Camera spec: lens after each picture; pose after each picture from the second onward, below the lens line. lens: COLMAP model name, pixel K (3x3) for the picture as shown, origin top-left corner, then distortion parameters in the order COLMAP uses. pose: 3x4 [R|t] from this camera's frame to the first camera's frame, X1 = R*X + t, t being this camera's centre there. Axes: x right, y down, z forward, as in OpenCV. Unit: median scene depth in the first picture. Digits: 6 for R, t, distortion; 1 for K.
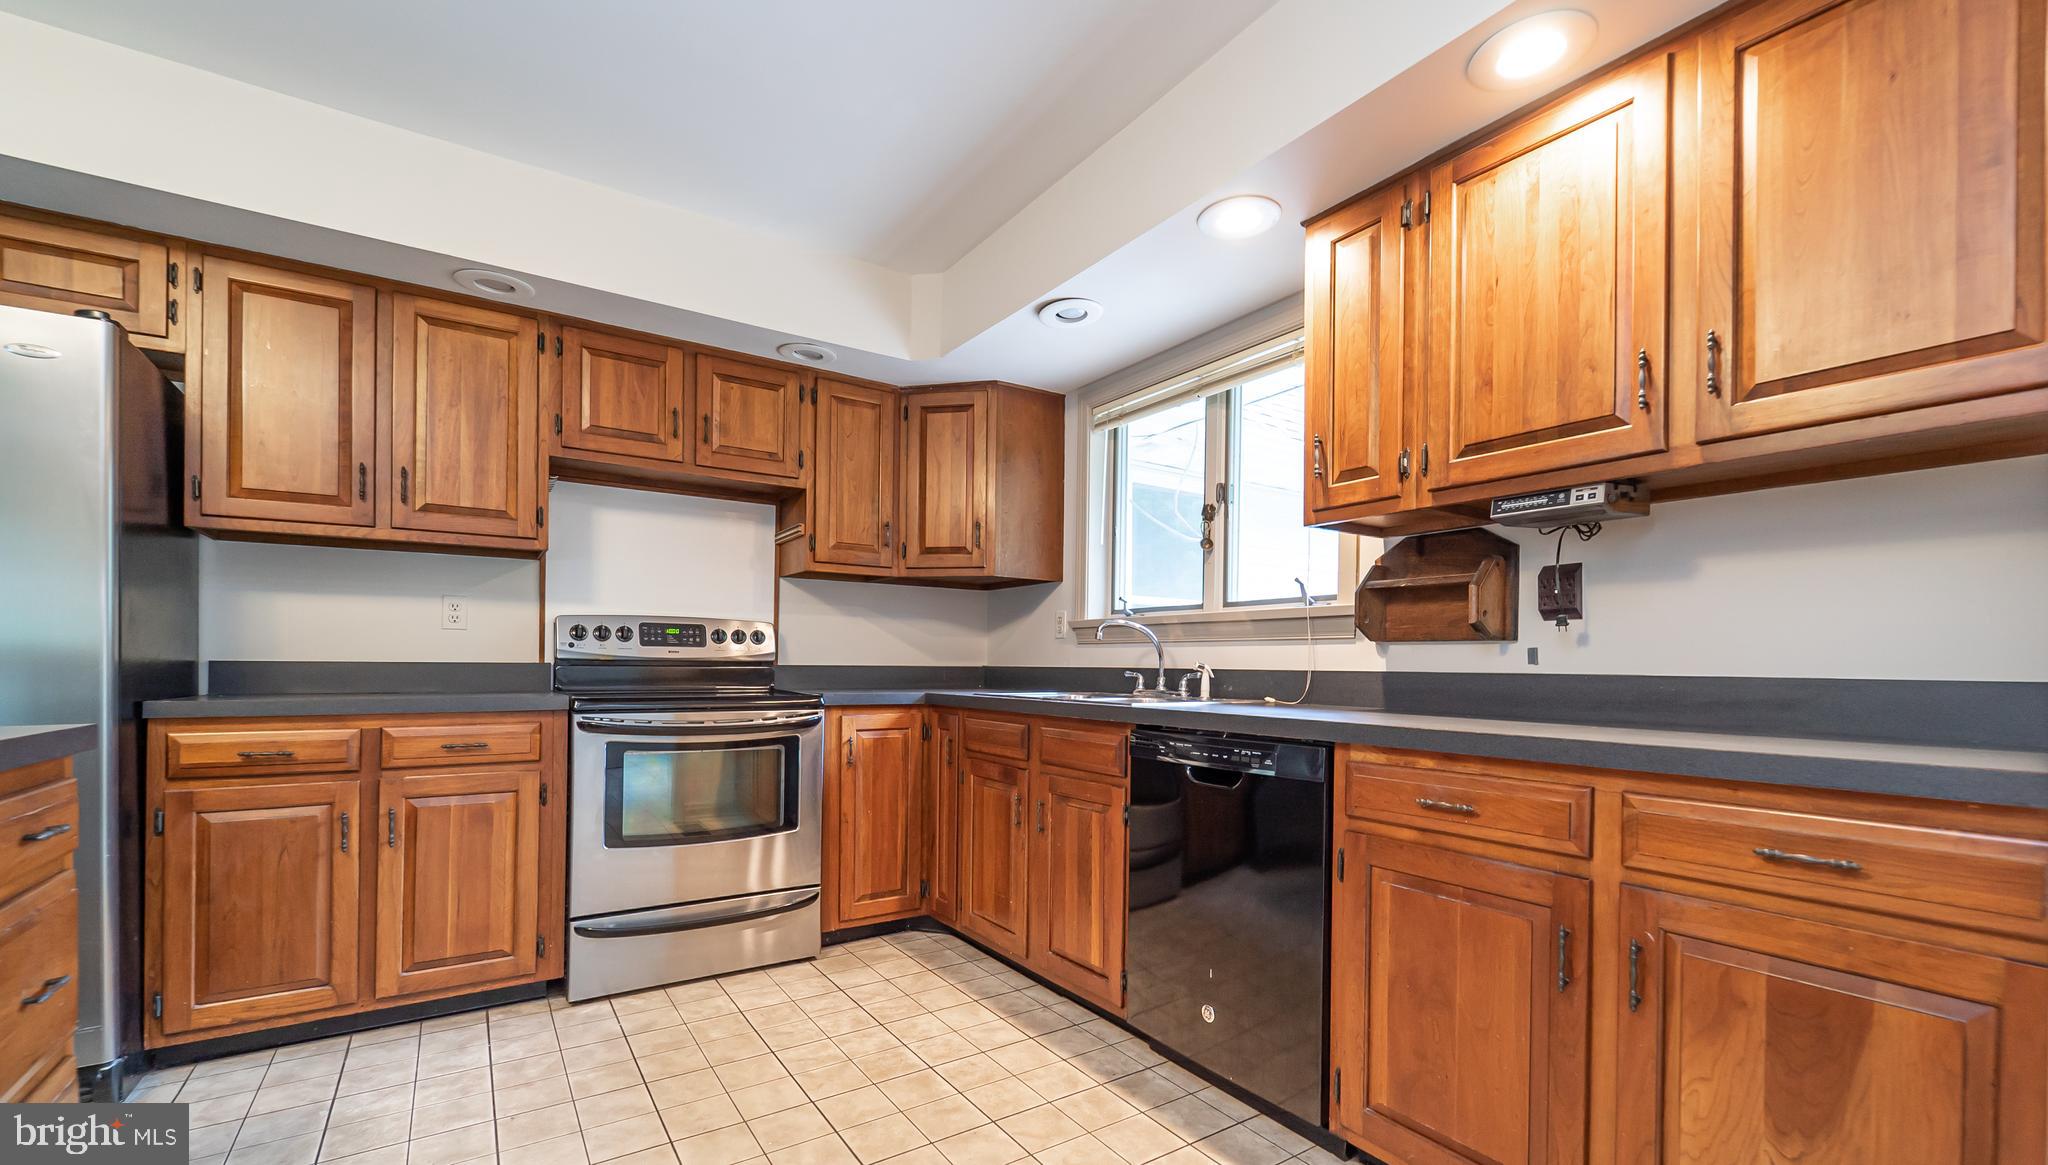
lens RADIAL K [[863.5, 0, 1030.5], [0, 863.5, 655.8], [0, 0, 1]] dist [0.000103, 0.000050]
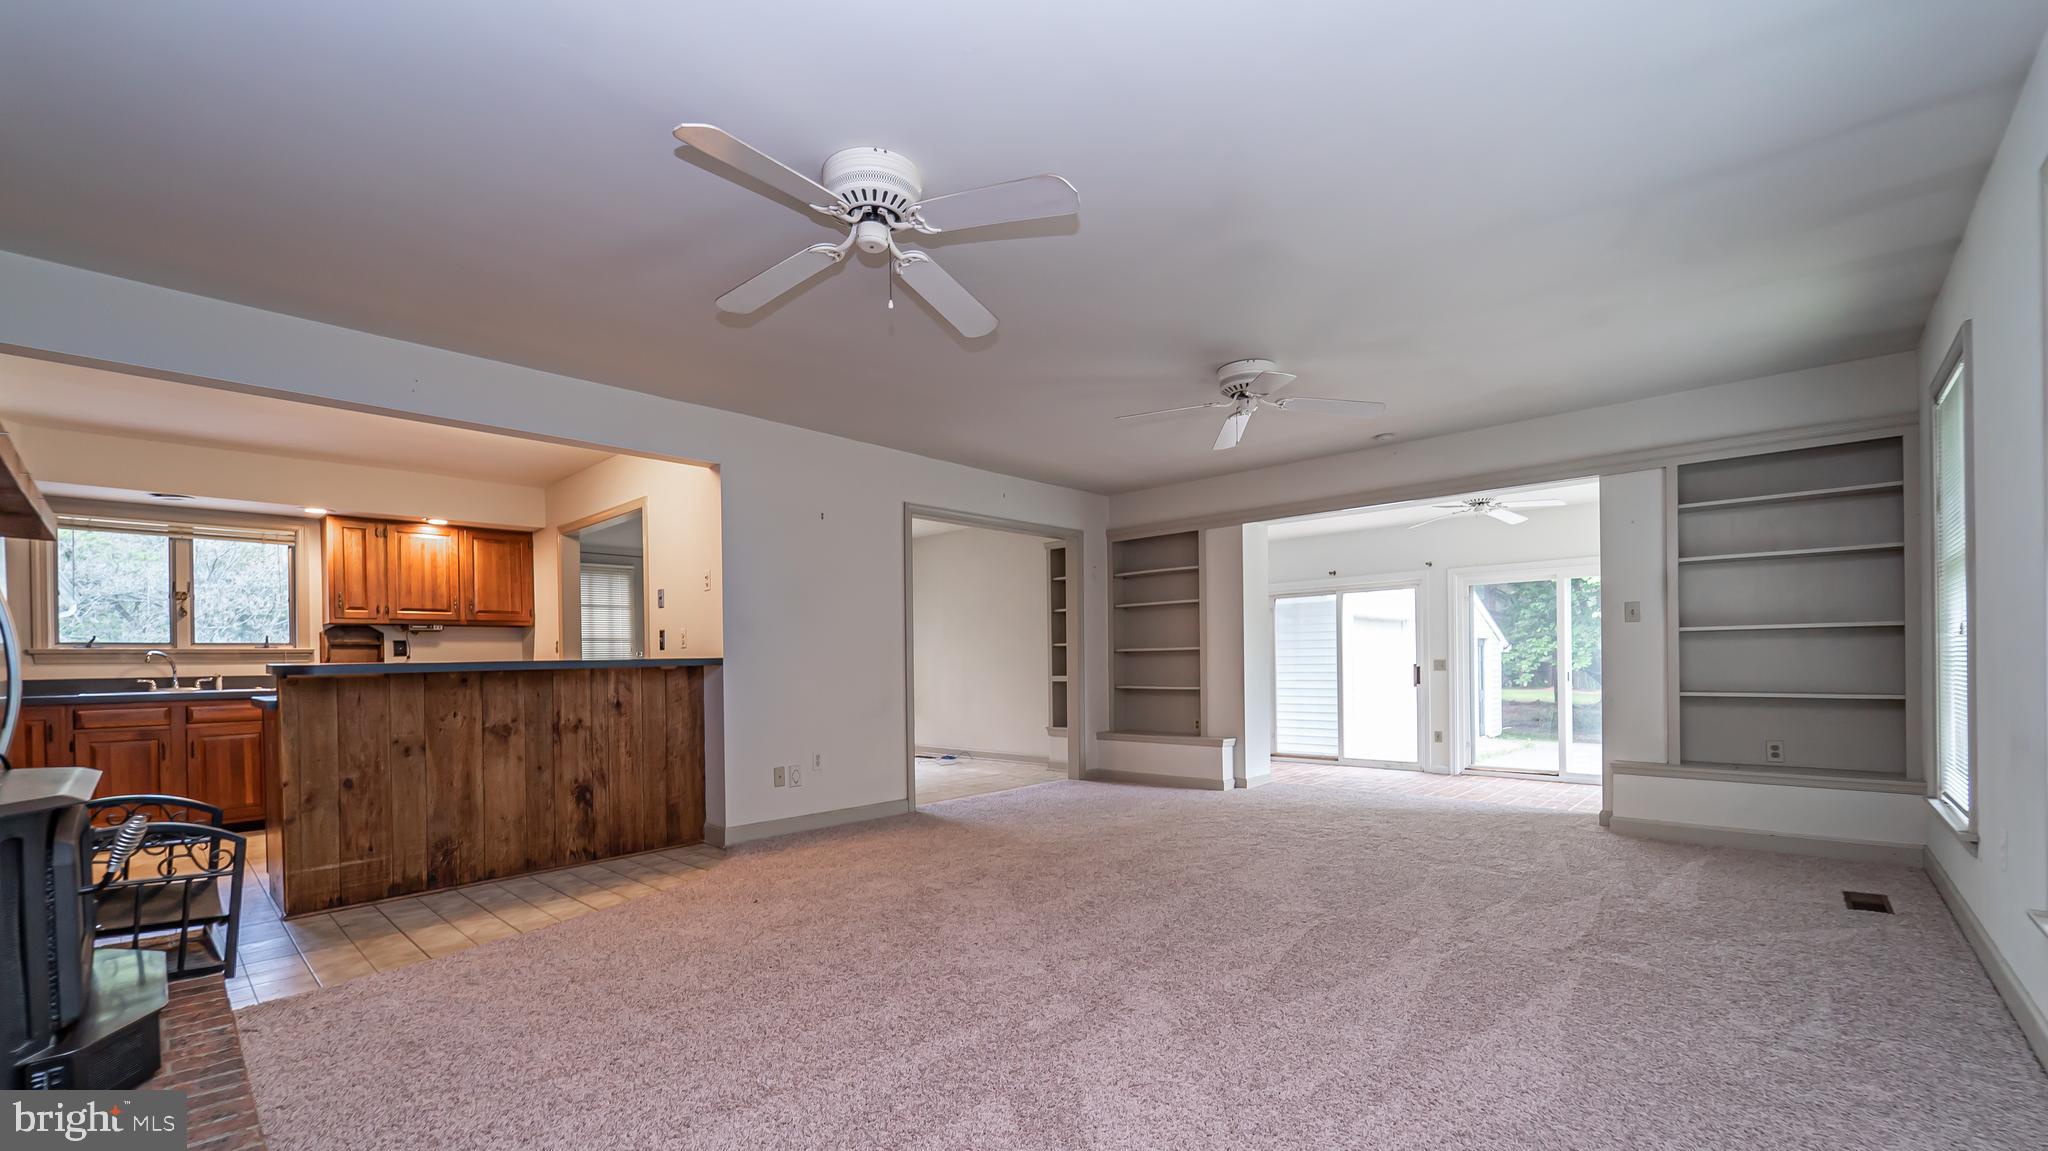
lens RADIAL K [[842.2, 0, 1021.9], [0, 842.2, 655.1], [0, 0, 1]] dist [-0.001196, -0.000598]
pose [[-0.230050, -0.002567, 0.973175, -2.209860], [0.006284, 0.999972, 0.004123, -0.031214], [-0.973158, 0.007064, -0.230028, -0.437690]]
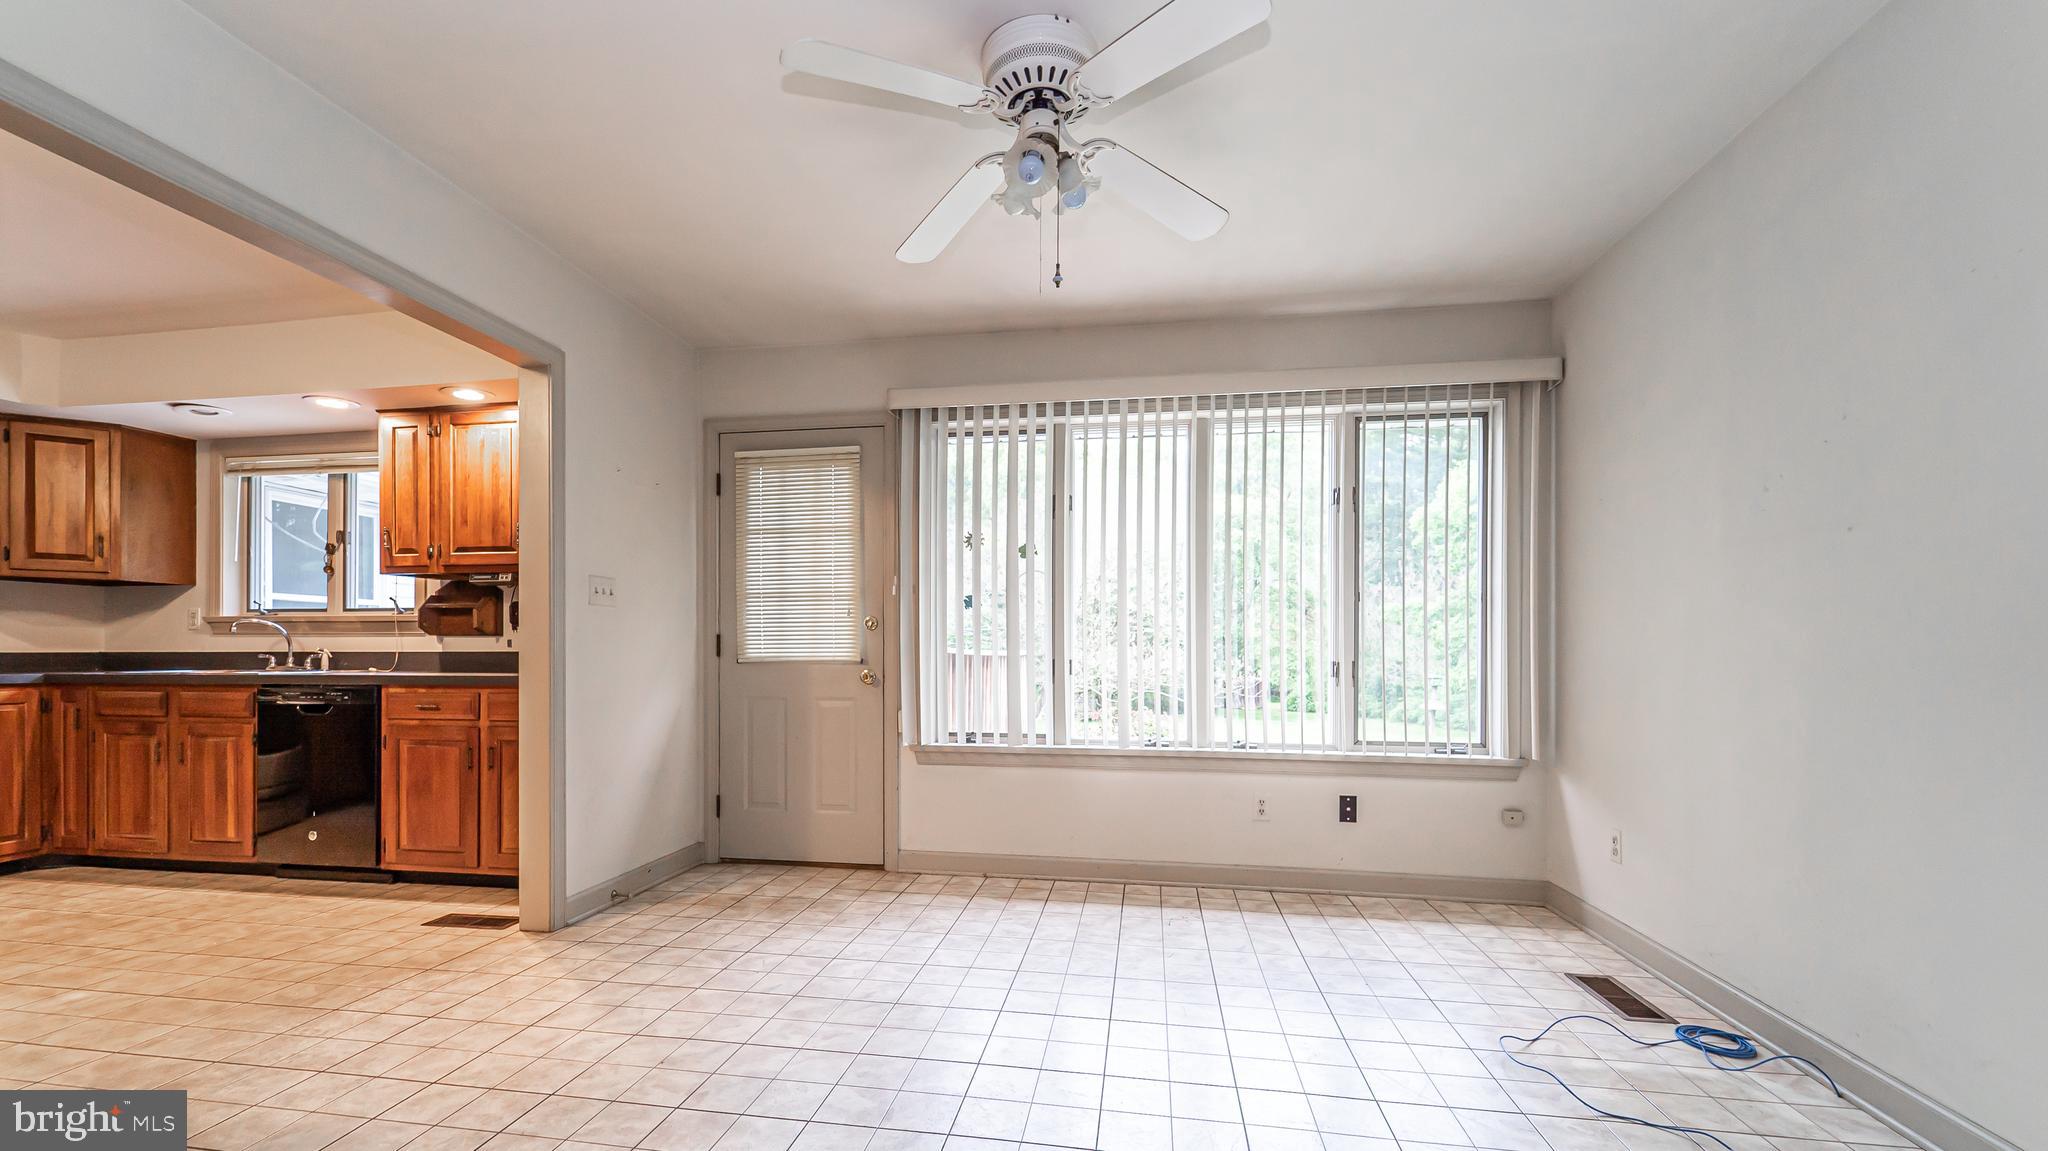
lens RADIAL K [[842.2, 0, 1021.9], [0, 842.2, 655.1], [0, 0, 1]] dist [-0.001196, -0.000598]
pose [[0.681044, -0.012953, 0.732128, -0.054527], [-0.000010, 0.999843, 0.017699, -0.005817], [-0.732242, -0.012061, 0.680938, -0.959851]]
